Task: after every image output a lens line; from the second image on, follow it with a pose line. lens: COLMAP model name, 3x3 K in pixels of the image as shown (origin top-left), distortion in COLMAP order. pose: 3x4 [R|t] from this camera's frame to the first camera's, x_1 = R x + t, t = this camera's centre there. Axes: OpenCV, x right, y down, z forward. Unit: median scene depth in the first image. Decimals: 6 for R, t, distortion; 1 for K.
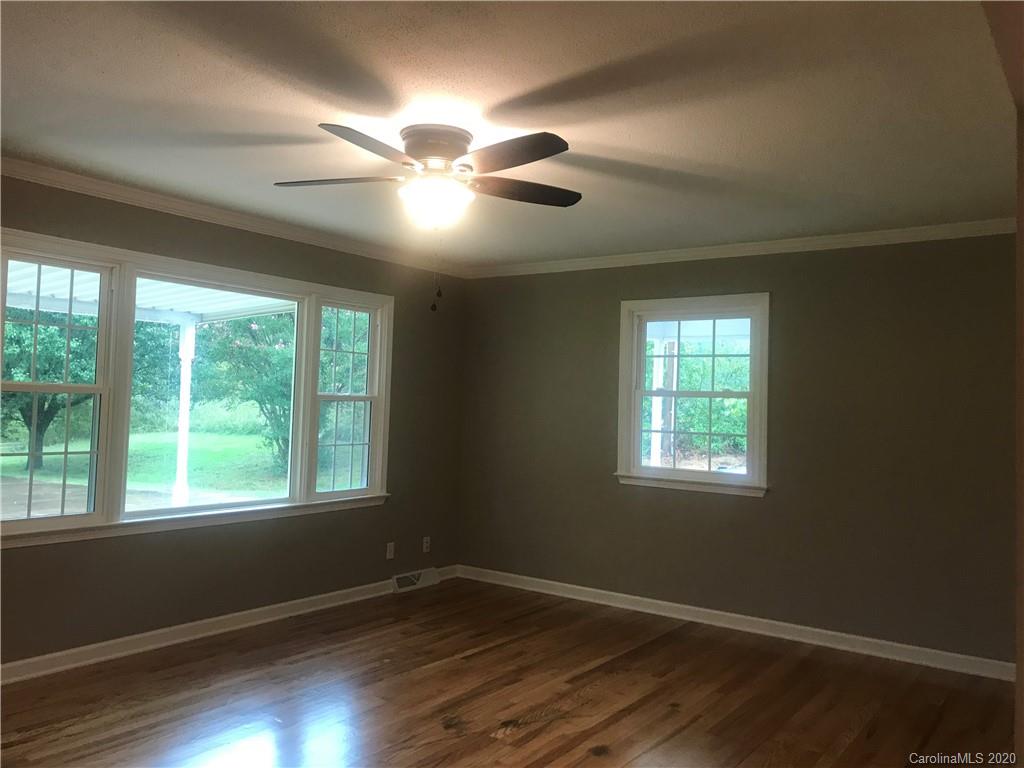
lens RADIAL K [[848.7, 0, 512.0], [0, 848.7, 384.0], [0, 0, 1]] dist [0.009665, -0.004050]
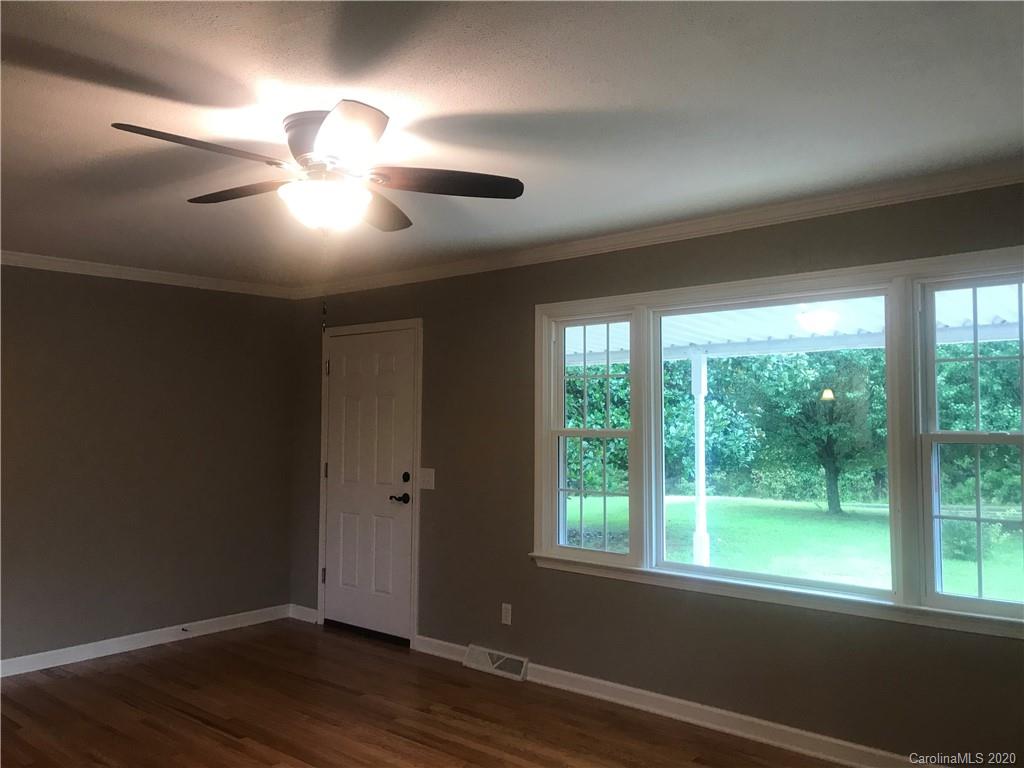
lens RADIAL K [[848.7, 0, 512.0], [0, 848.7, 384.0], [0, 0, 1]] dist [0.009665, -0.004050]
pose [[-0.112448, -0.076846, -0.990682, 0.558707], [0.020324, 0.996619, -0.079613, 0.025143], [0.993450, -0.029087, -0.110506, 0.994443]]
